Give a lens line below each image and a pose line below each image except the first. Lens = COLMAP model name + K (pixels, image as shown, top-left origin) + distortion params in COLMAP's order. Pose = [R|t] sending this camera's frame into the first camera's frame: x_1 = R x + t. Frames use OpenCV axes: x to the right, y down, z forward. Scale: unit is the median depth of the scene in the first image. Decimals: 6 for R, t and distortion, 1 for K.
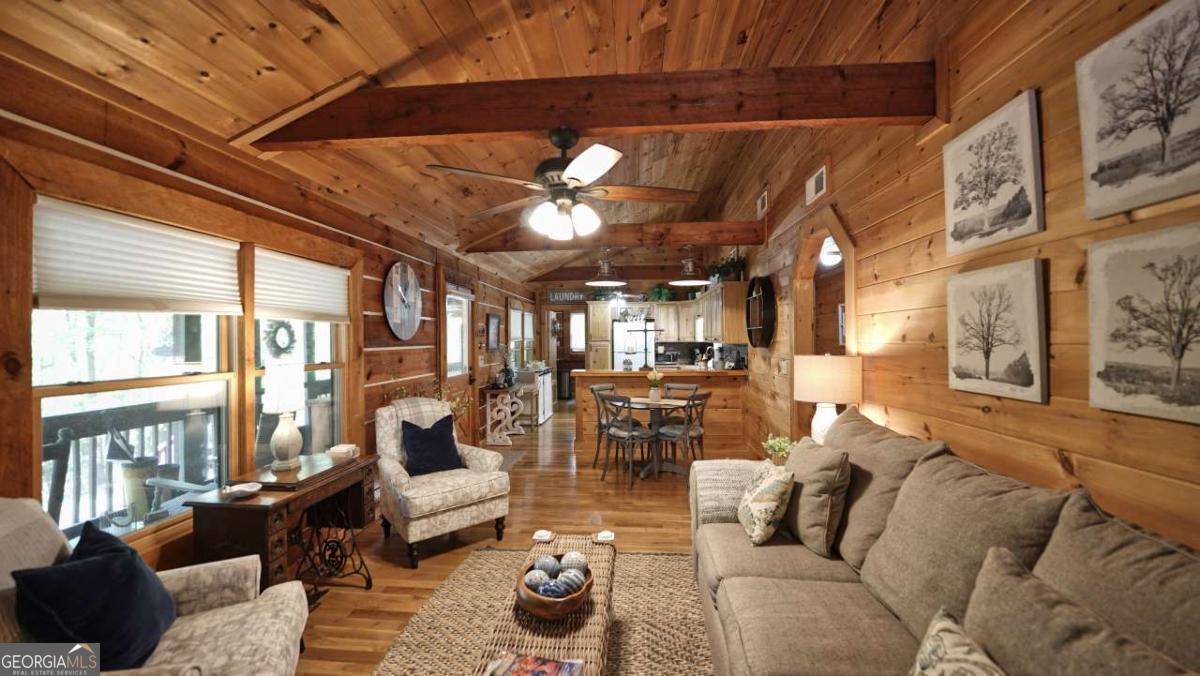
lens RADIAL K [[484.4, 0, 600.4], [0, 484.4, 337.8], [0, 0, 1]] dist [-0.031454, 0.004069]
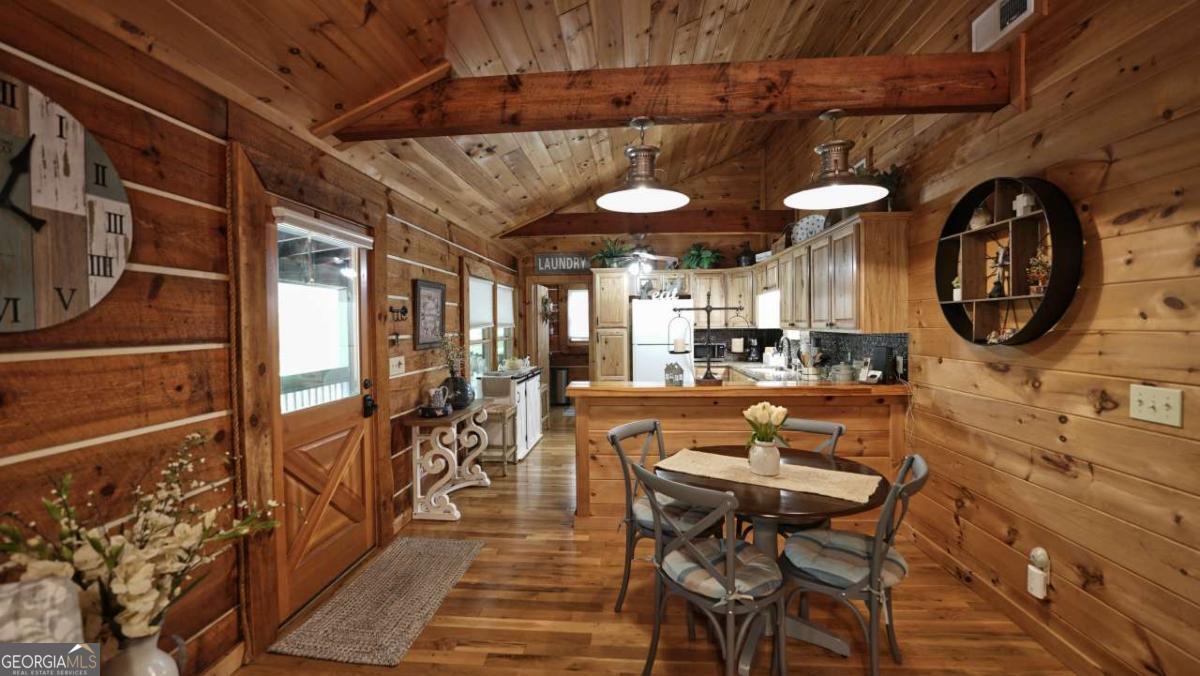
lens RADIAL K [[484.4, 0, 600.4], [0, 484.4, 337.8], [0, 0, 1]] dist [-0.031454, 0.004069]
pose [[0.999997, -0.002485, 0.000891, -0.023338], [0.002457, 0.999538, 0.030291, 0.000456], [-0.000966, -0.030289, 0.999541, 0.451134]]
